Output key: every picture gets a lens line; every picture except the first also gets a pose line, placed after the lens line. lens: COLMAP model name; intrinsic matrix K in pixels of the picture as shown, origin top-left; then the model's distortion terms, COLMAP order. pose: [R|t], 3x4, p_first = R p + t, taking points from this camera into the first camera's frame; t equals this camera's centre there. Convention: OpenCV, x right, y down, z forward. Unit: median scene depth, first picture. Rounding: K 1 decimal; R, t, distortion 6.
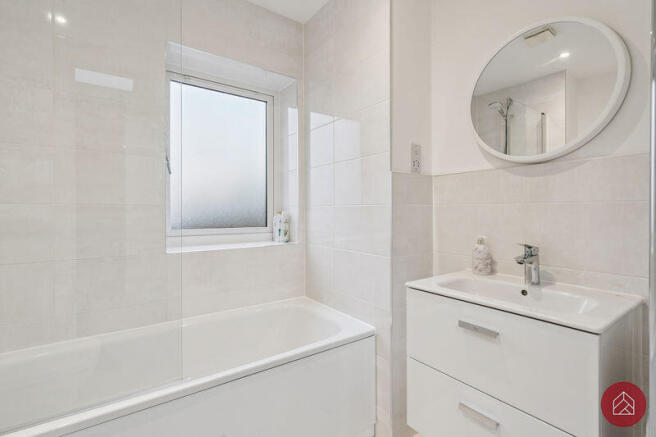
lens RADIAL K [[304.6, 0, 325.8], [0, 304.6, 215.8], [0, 0, 1]] dist [-0.007027, 0.000372]
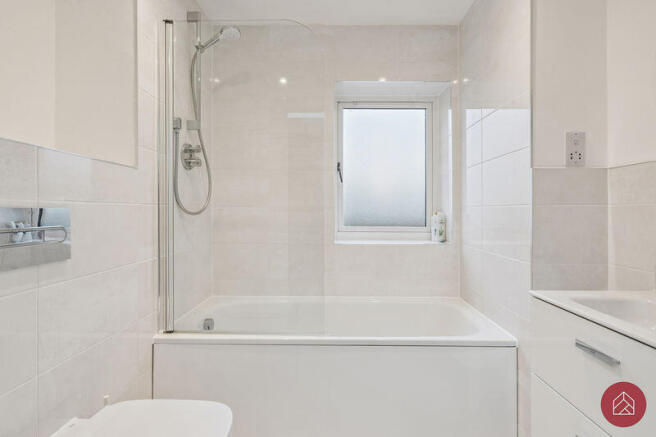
lens RADIAL K [[304.6, 0, 332.6], [0, 304.6, 215.7], [0, 0, 1]] dist [-0.007027, 0.000372]
pose [[0.810968, 0.010499, -0.584997, 0.196482], [-0.011083, 0.999935, 0.002581, -0.000814], [0.584986, 0.004390, 0.811032, -0.055005]]
